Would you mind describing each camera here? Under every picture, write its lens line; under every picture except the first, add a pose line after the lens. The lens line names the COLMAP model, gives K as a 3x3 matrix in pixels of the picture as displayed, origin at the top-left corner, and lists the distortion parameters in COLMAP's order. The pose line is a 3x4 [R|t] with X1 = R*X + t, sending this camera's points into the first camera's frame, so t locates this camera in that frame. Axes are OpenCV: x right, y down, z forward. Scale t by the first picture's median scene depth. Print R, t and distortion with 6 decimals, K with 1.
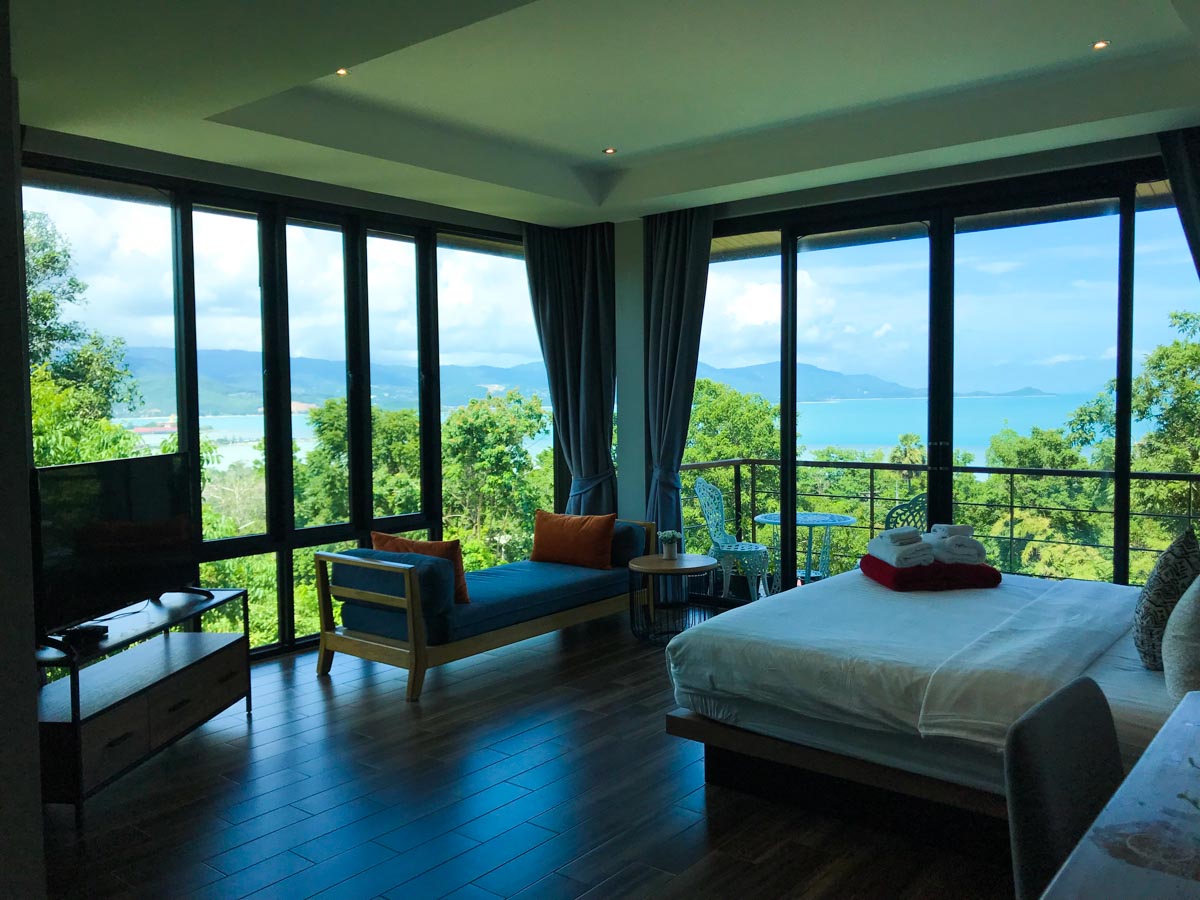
lens RADIAL K [[985.0, 0, 593.1], [0, 985.0, 445.2], [0, 0, 1]] dist [0.038865, -0.036527]
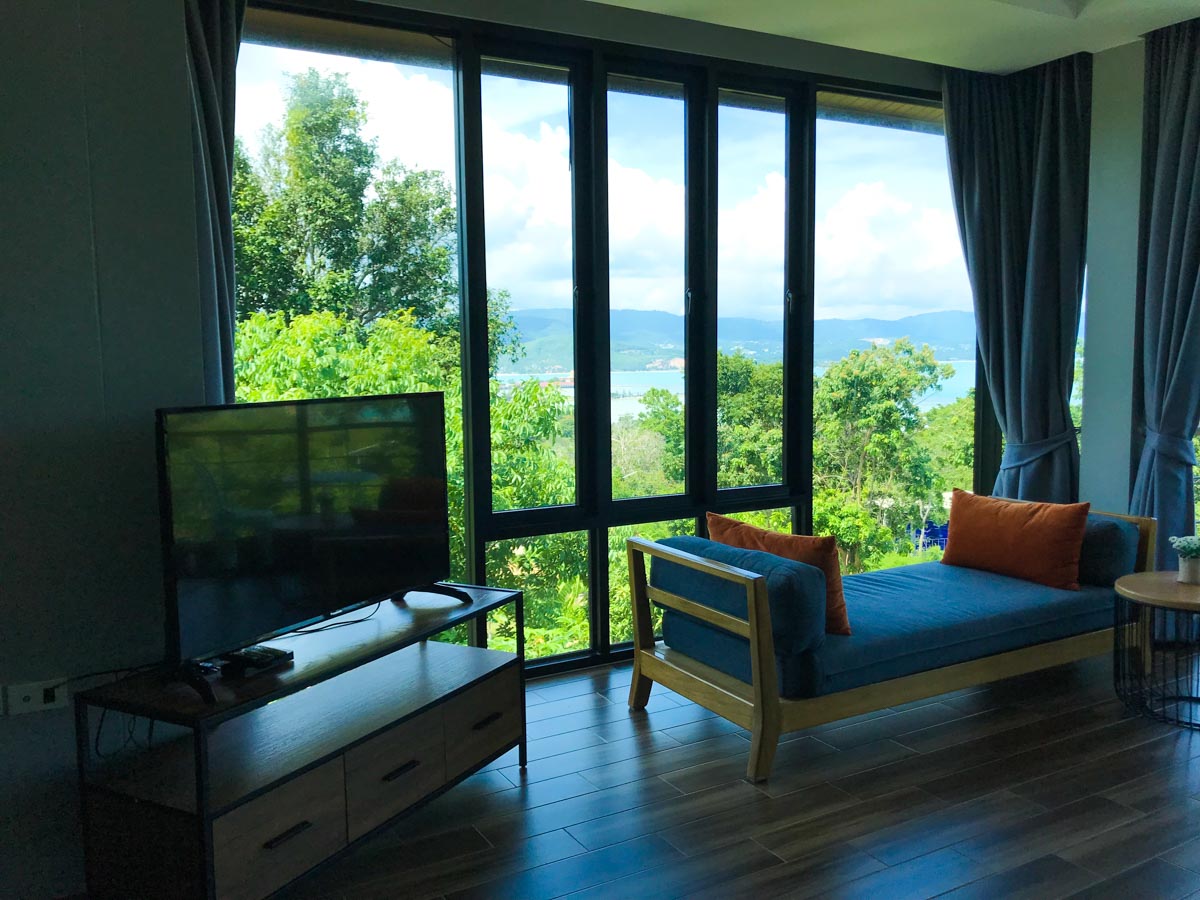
lens RADIAL K [[985.0, 0, 596.0], [0, 985.0, 445.6], [0, 0, 1]] dist [0.038865, -0.036527]
pose [[0.929960, 0.031446, -0.366313, -0.037112], [-0.014954, 0.998746, 0.047773, 0.006998], [0.367356, -0.038949, 0.929264, 0.273874]]
